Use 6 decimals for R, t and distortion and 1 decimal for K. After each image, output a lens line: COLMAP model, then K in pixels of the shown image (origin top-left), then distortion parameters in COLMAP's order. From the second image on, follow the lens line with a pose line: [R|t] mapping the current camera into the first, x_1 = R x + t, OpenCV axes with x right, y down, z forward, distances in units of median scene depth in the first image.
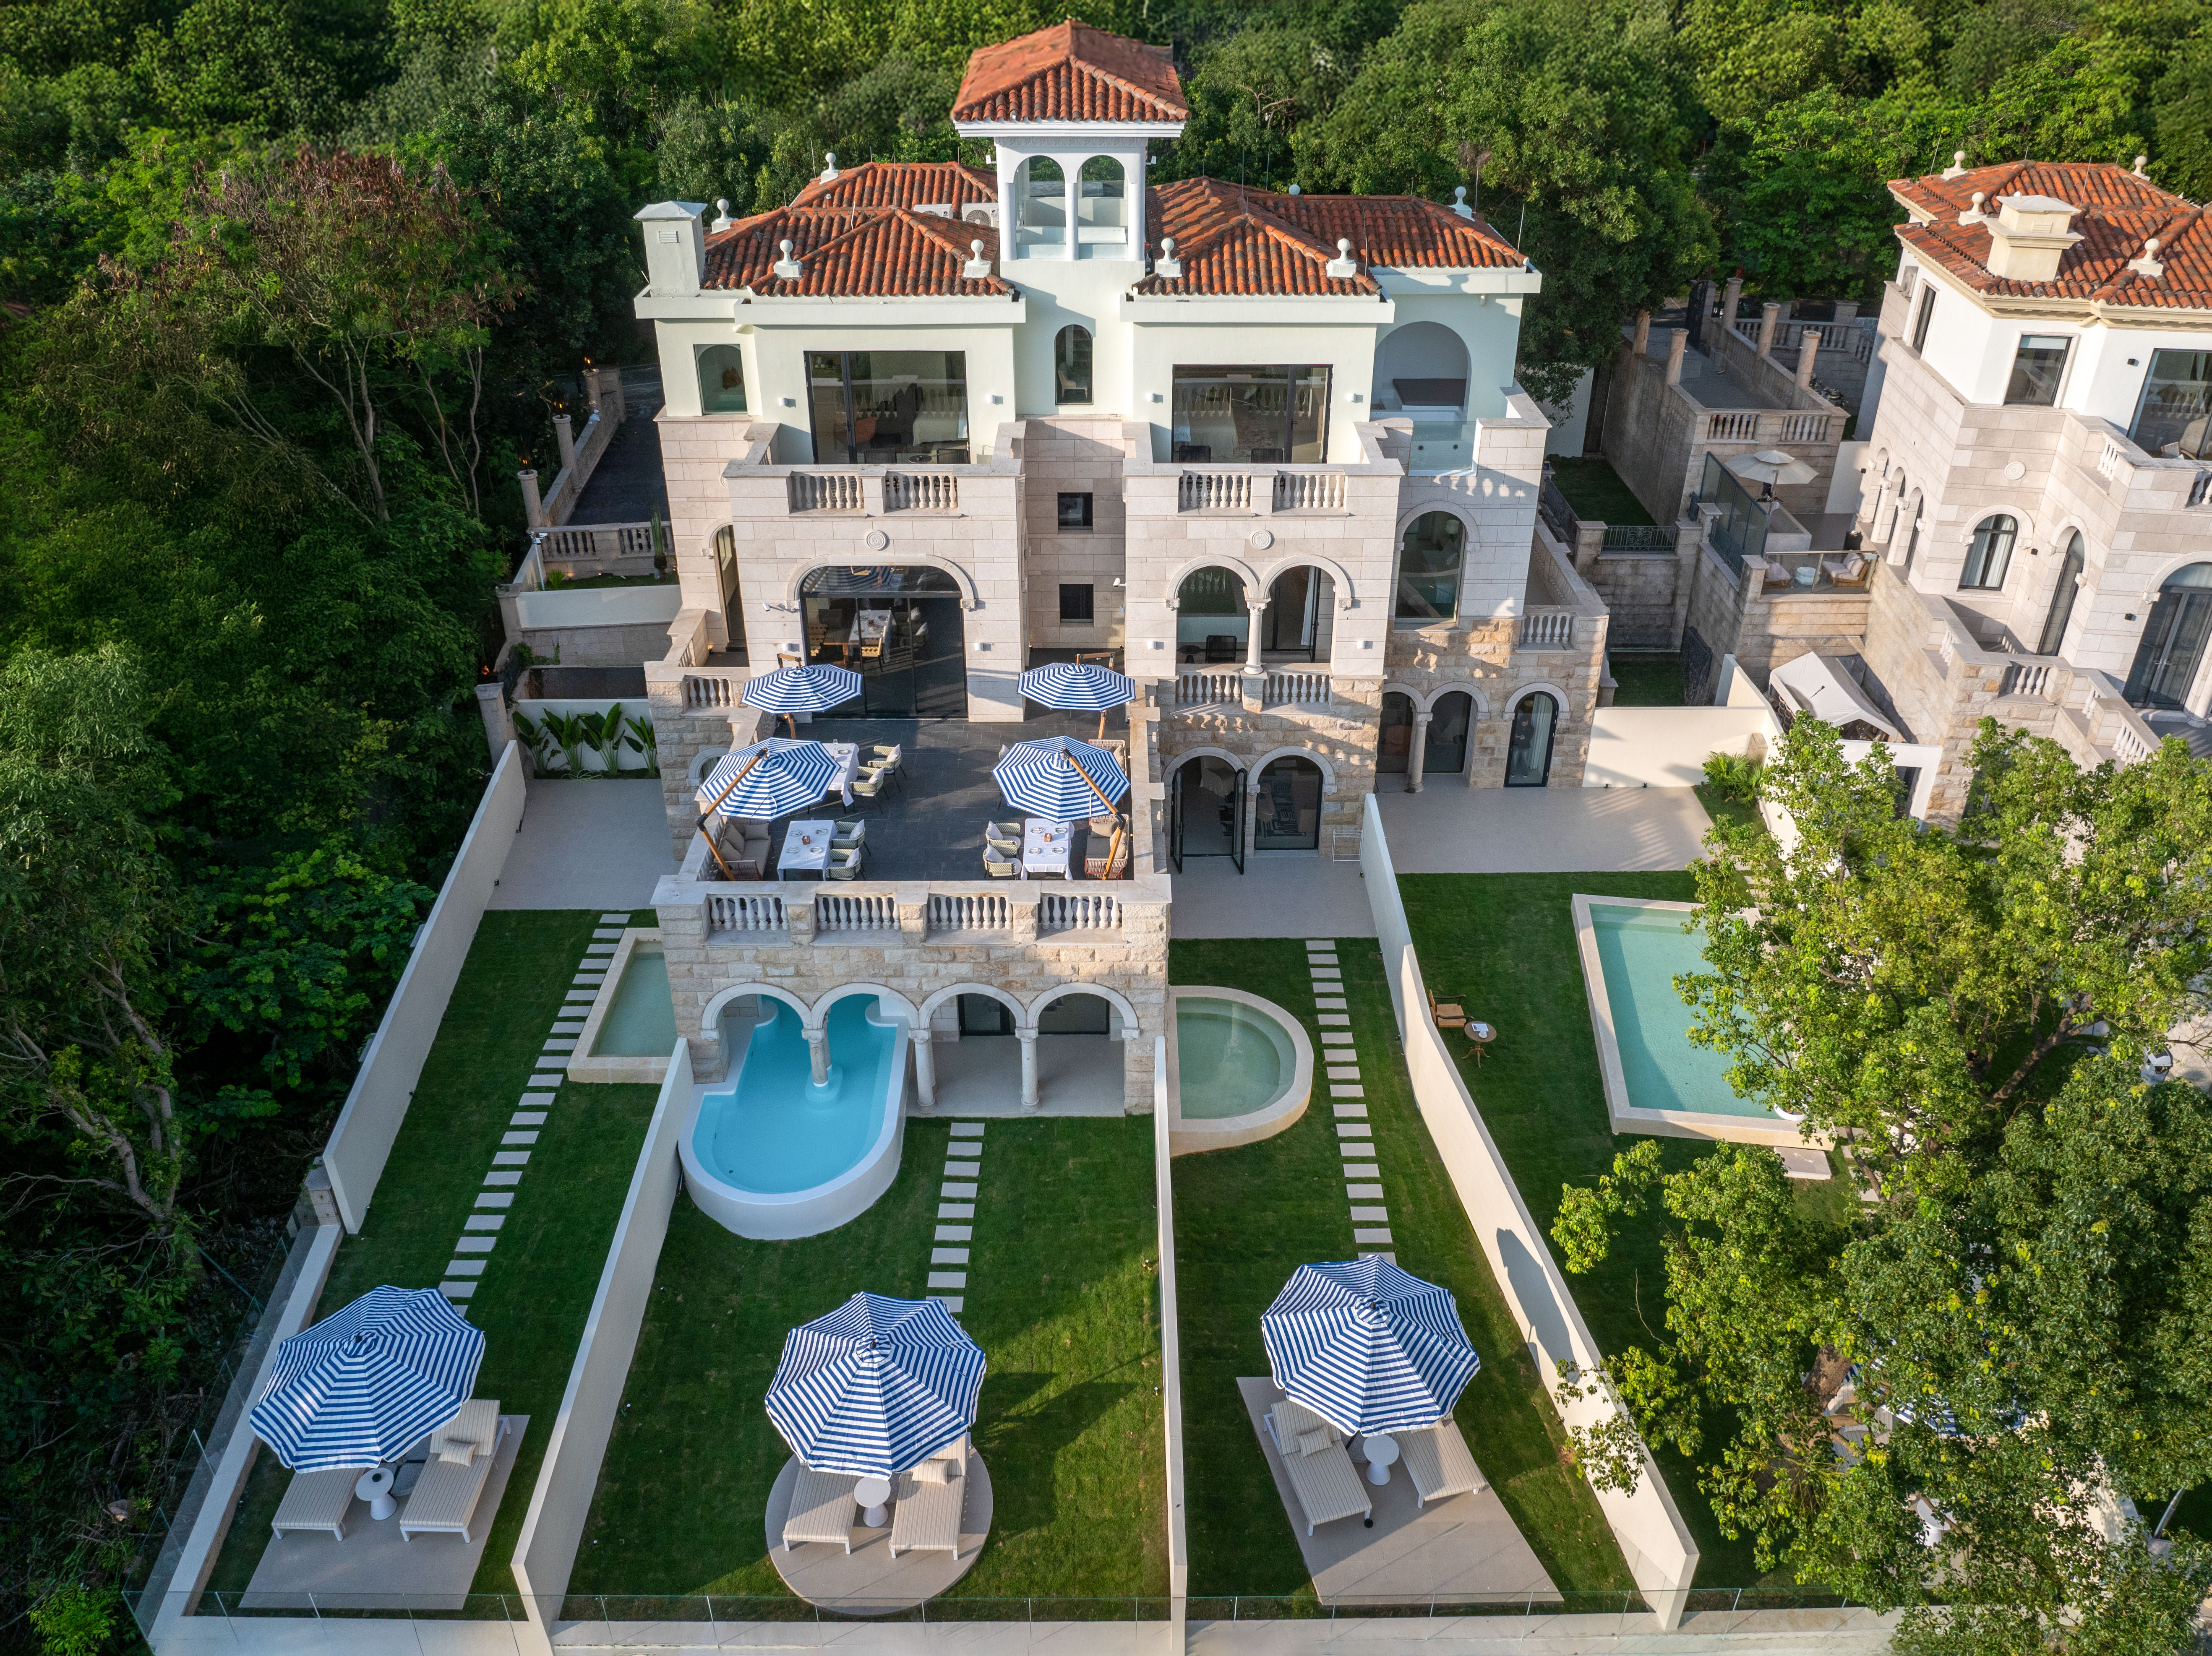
lens RADIAL K [[1550.9, 0, 1102.7], [0, 1550.9, 816.6], [0, 0, 1]] dist [-0.027450, -0.004638]
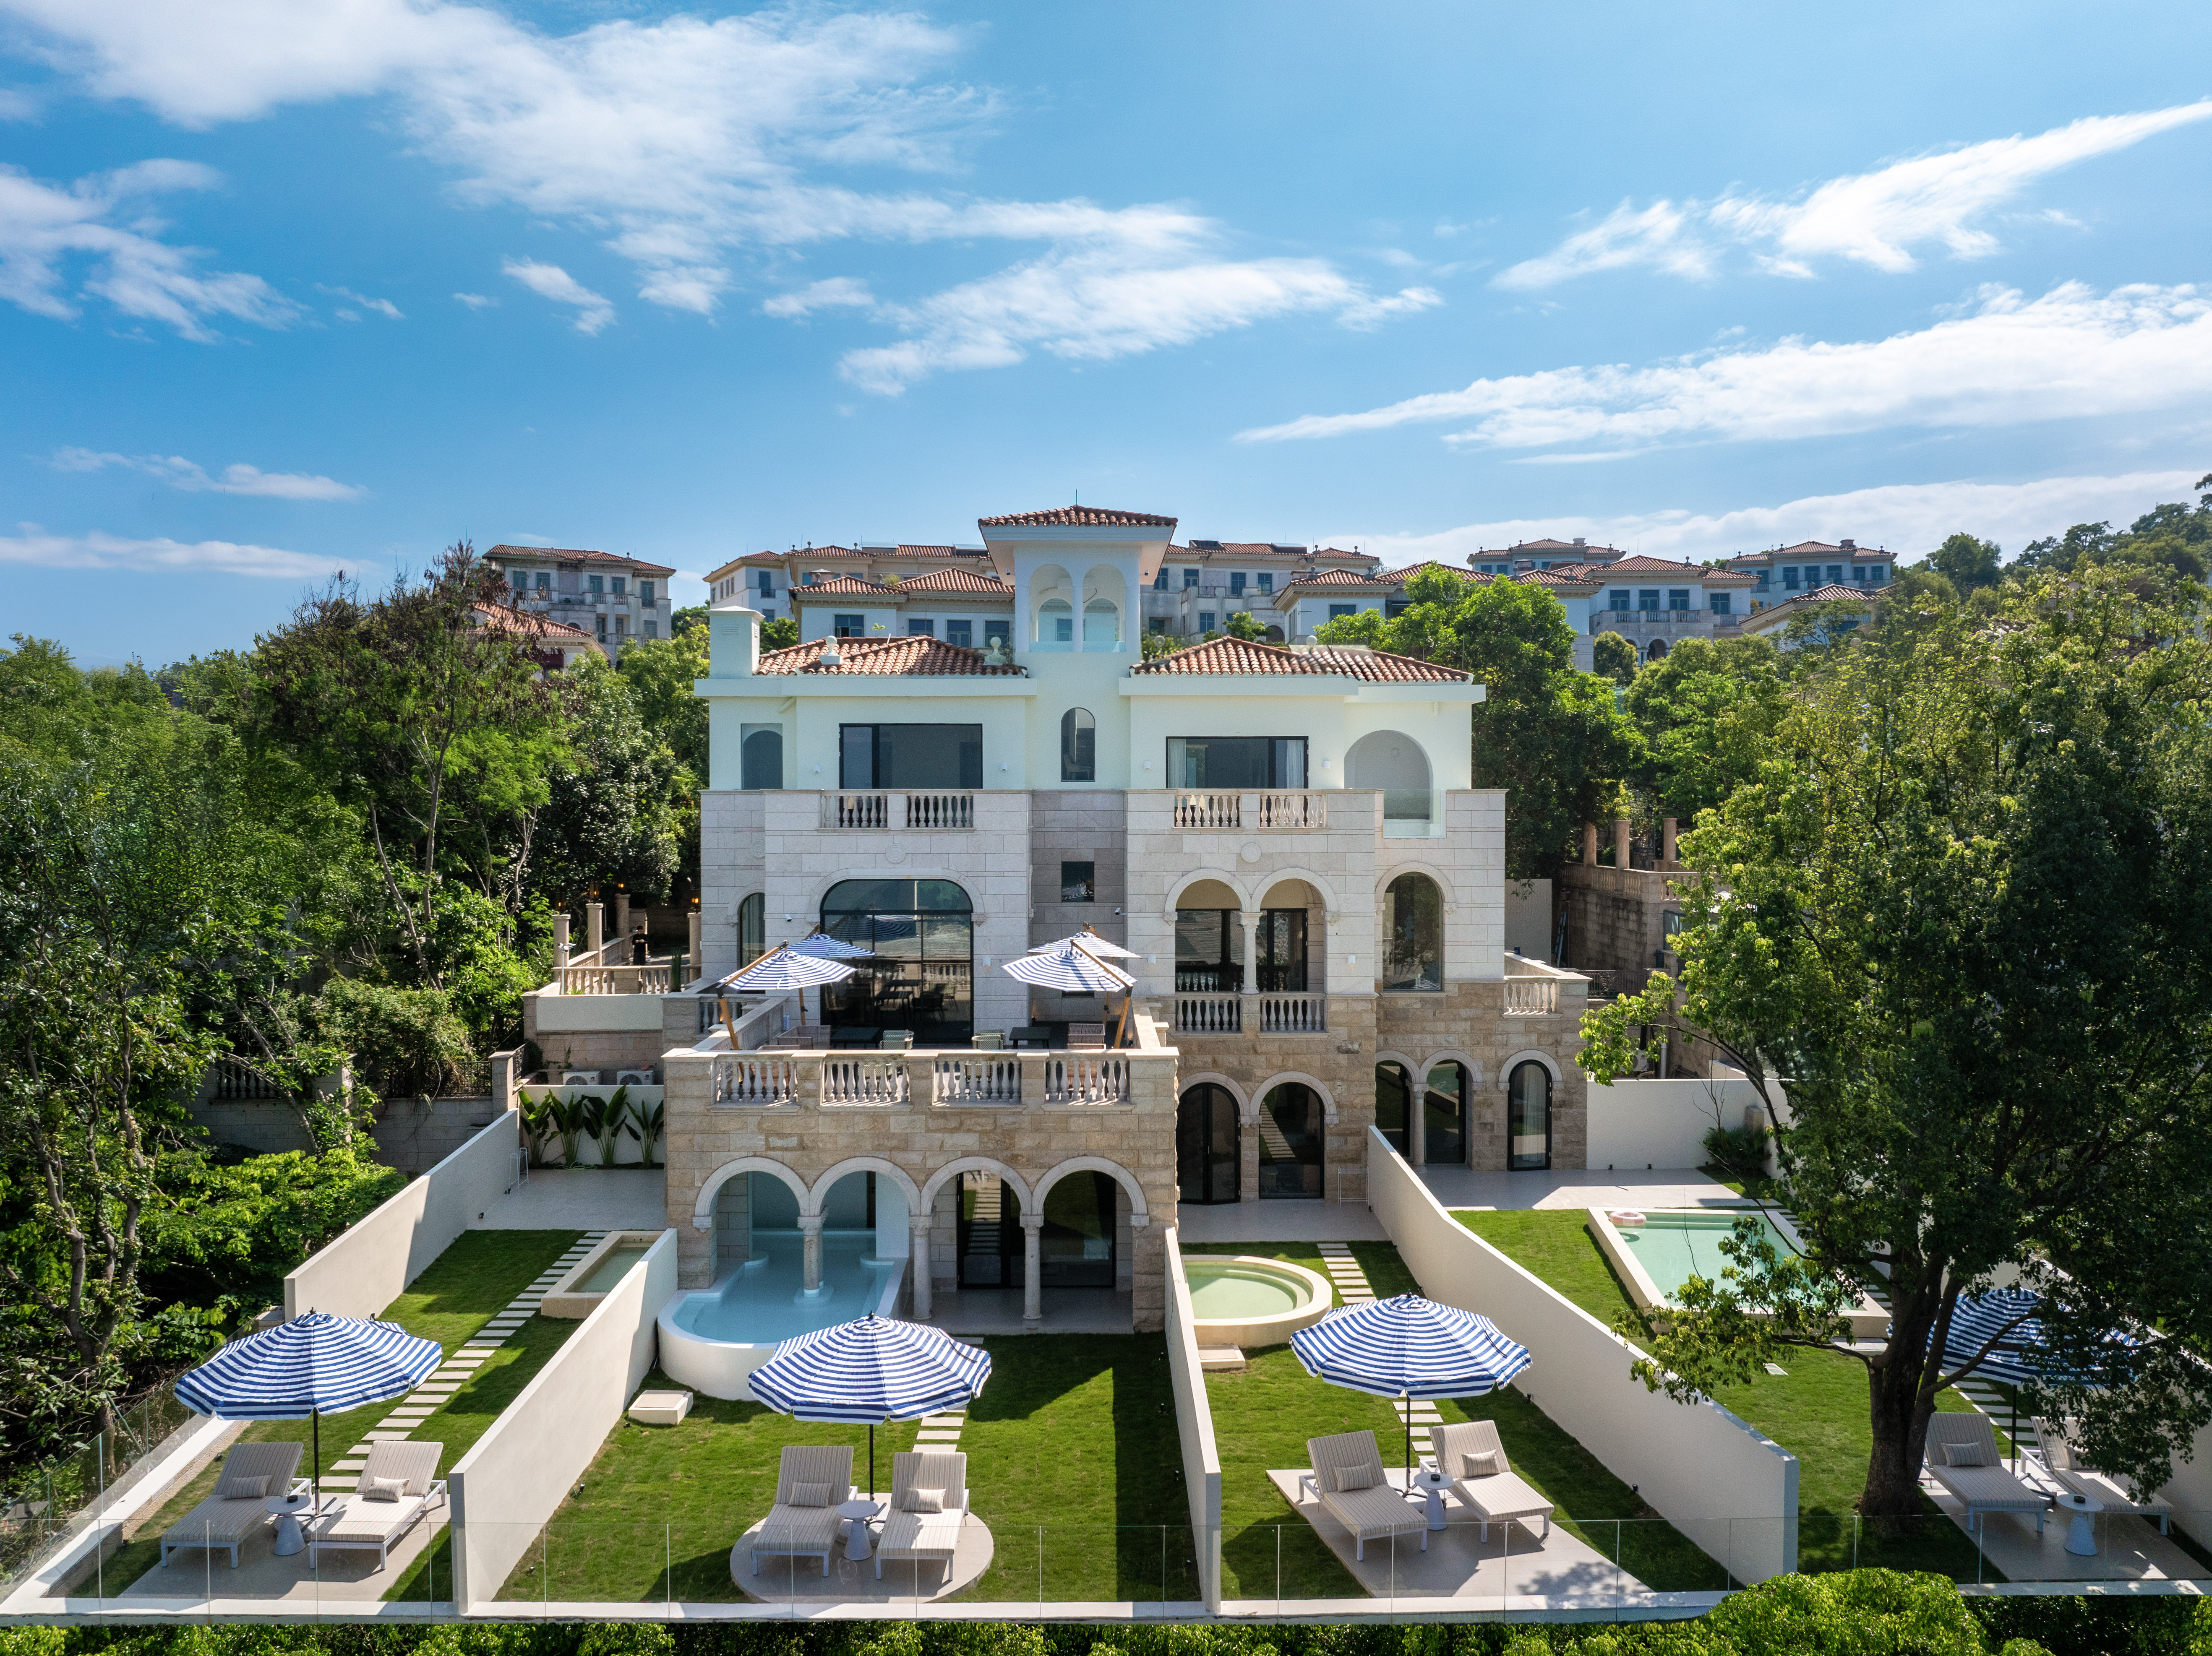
lens RADIAL K [[1550.9, 0, 1102.7], [0, 1550.9, 816.6], [0, 0, 1]] dist [-0.027450, -0.004638]
pose [[0.999964, 0.000266, 0.008461, -0.010892], [0.003749, 0.882180, -0.470897, 0.302430], [-0.007589, 0.470912, 0.882148, 0.028928]]
